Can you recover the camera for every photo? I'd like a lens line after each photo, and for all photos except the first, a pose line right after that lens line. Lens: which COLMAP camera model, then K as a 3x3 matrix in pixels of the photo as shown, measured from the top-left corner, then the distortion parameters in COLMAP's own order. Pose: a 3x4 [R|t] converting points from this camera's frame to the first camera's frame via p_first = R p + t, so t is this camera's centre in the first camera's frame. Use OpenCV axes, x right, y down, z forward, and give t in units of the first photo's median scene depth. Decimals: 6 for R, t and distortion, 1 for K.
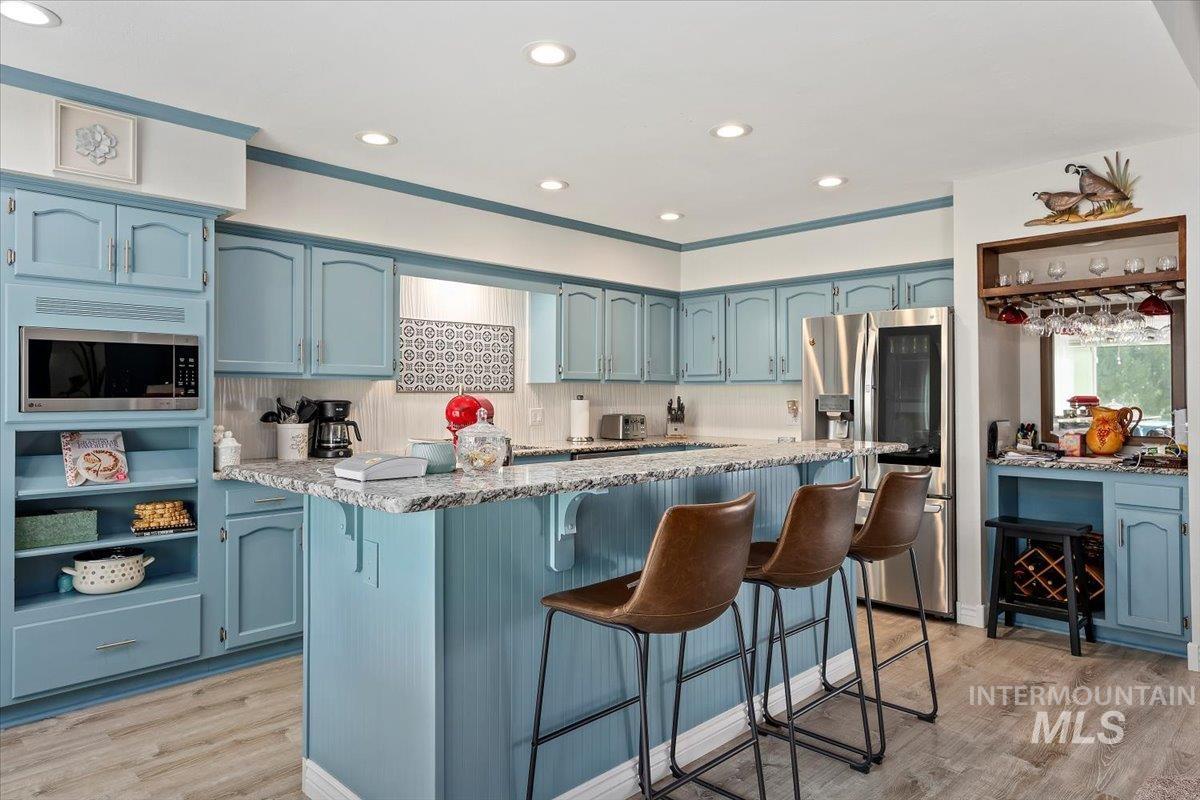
lens RADIAL K [[747.2, 0, 619.9], [0, 747.2, 385.8], [0, 0, 1]] dist [0.029378, -0.000354]
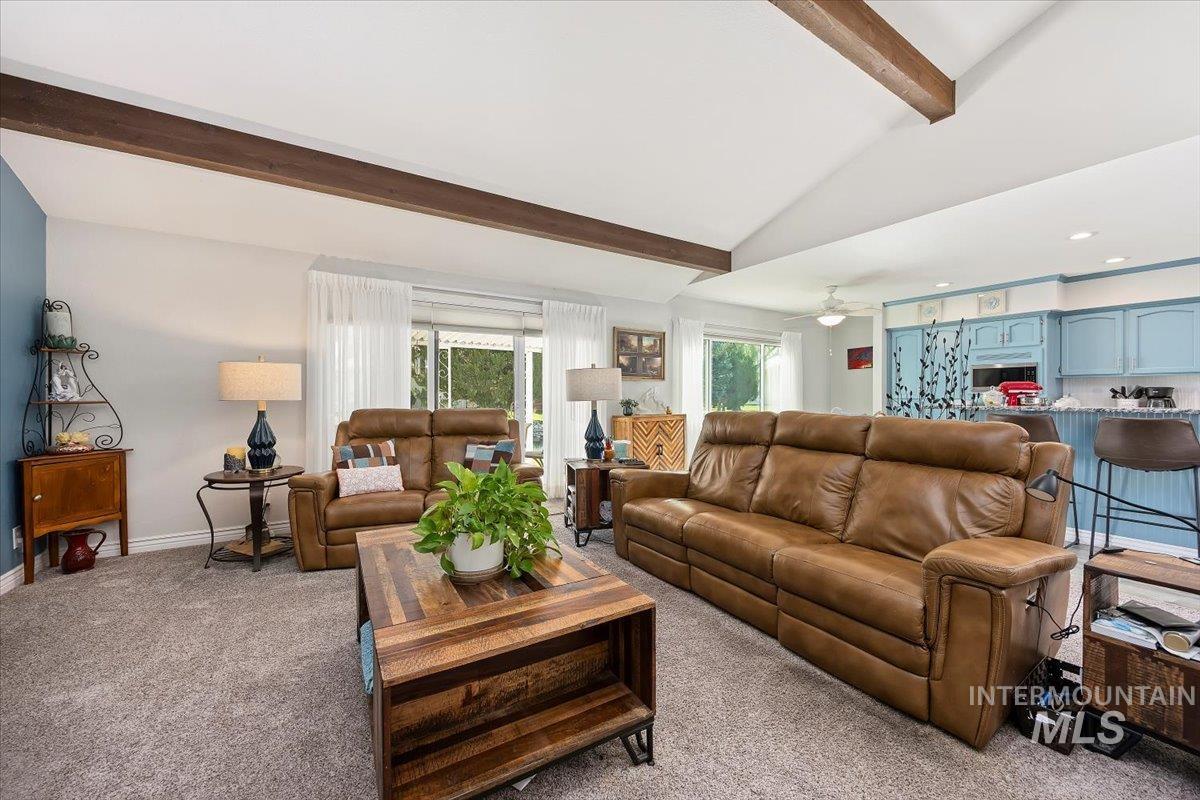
lens RADIAL K [[445.3, 0, 598.4], [0, 445.3, 396.4], [0, 0, 1]] dist [-0.000538, -0.000173]
pose [[-0.233416, -0.000531, -0.972377, 1.034214], [0.009927, 0.999946, -0.002929, 0.032841], [0.972326, -0.010337, -0.233398, -0.087333]]
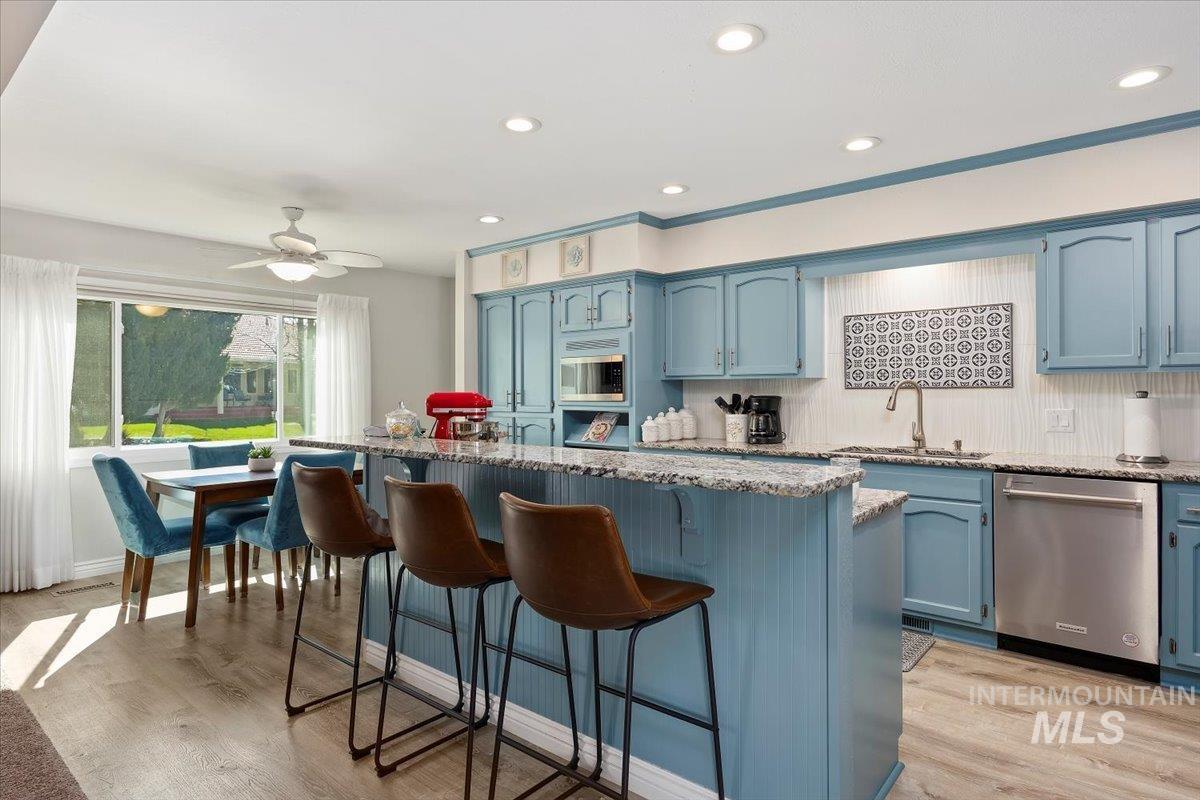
lens RADIAL K [[653.5, 0, 588.2], [0, 653.5, 387.1], [0, 0, 1]] dist [-0.008418, -0.002372]
pose [[0.072059, -0.008714, -0.997362, 0.657172], [0.014820, 0.999861, -0.007665, 0.009508], [0.997290, -0.014228, 0.072178, 0.667022]]
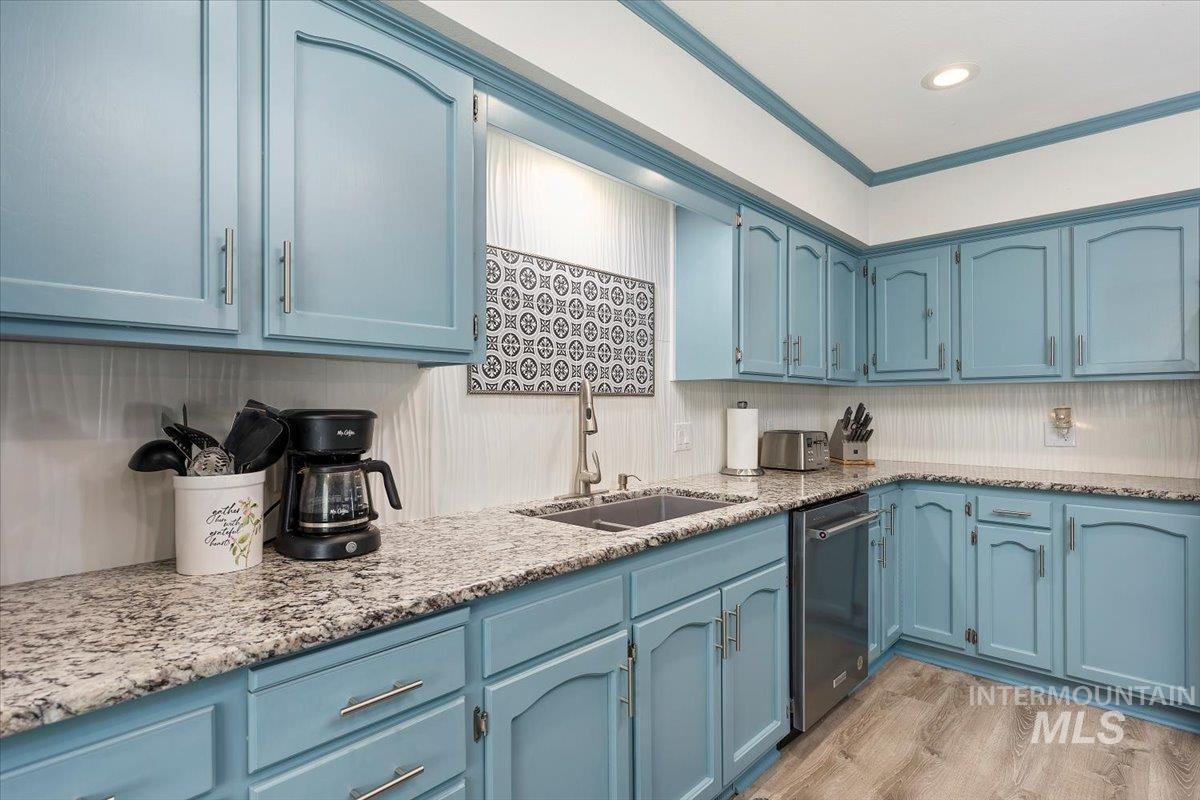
lens RADIAL K [[599.7, 0, 613.3], [0, 599.7, 404.8], [0, 0, 1]] dist [-0.000063, 0.000981]
pose [[0.999310, -0.002816, 0.037040, -0.250135], [0.002369, 0.999924, 0.012110, 0.013361], [-0.037072, -0.012014, 0.999240, 0.694341]]
